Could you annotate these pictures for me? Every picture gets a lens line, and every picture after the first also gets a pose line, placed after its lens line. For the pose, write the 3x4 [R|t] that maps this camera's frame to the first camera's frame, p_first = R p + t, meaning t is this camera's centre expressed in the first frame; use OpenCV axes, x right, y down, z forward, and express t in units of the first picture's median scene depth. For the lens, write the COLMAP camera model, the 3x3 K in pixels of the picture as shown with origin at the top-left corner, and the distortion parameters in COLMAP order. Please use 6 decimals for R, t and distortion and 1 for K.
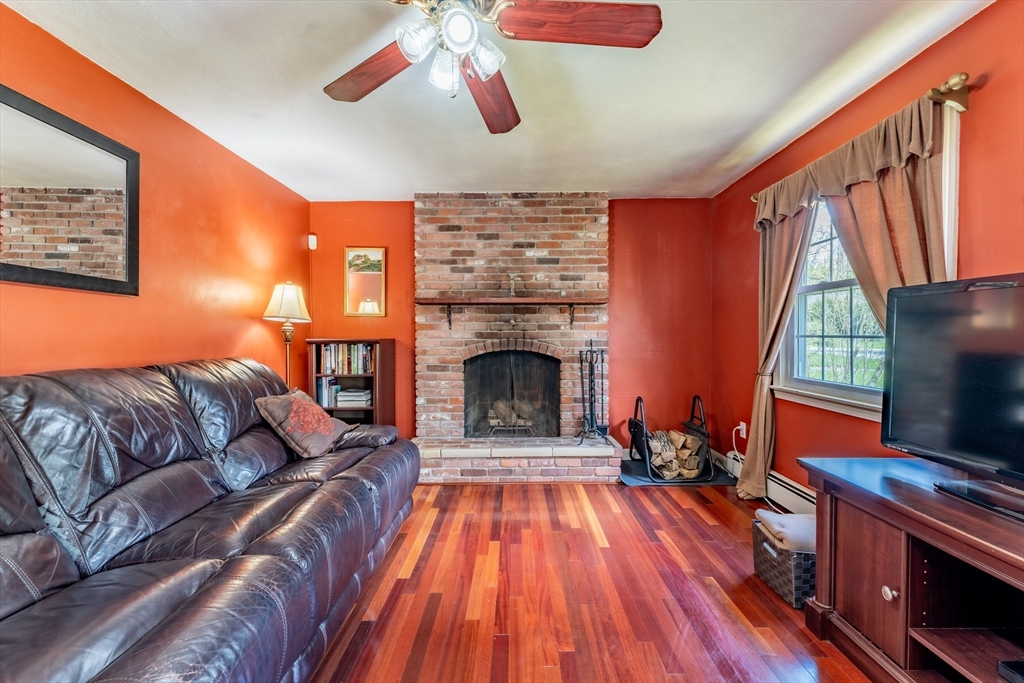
lens RADIAL K [[425.5, 0, 512.2], [0, 425.5, 343.2], [0, 0, 1]] dist [0.001182, -0.000788]
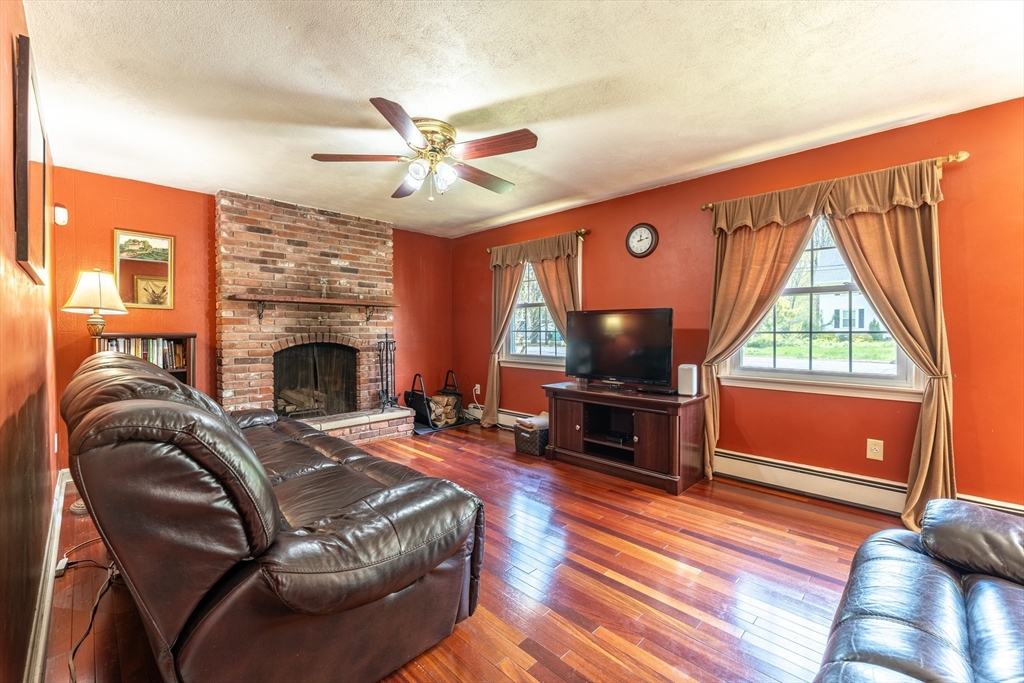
lens RADIAL K [[425.5, 0, 514.3], [0, 425.5, 335.7], [0, 0, 1]] dist [0.001182, -0.000788]
pose [[0.702714, -0.004715, 0.711457, -0.461948], [0.010072, 0.999944, -0.003322, 0.006720], [-0.711401, 0.009500, 0.702722, -0.212966]]
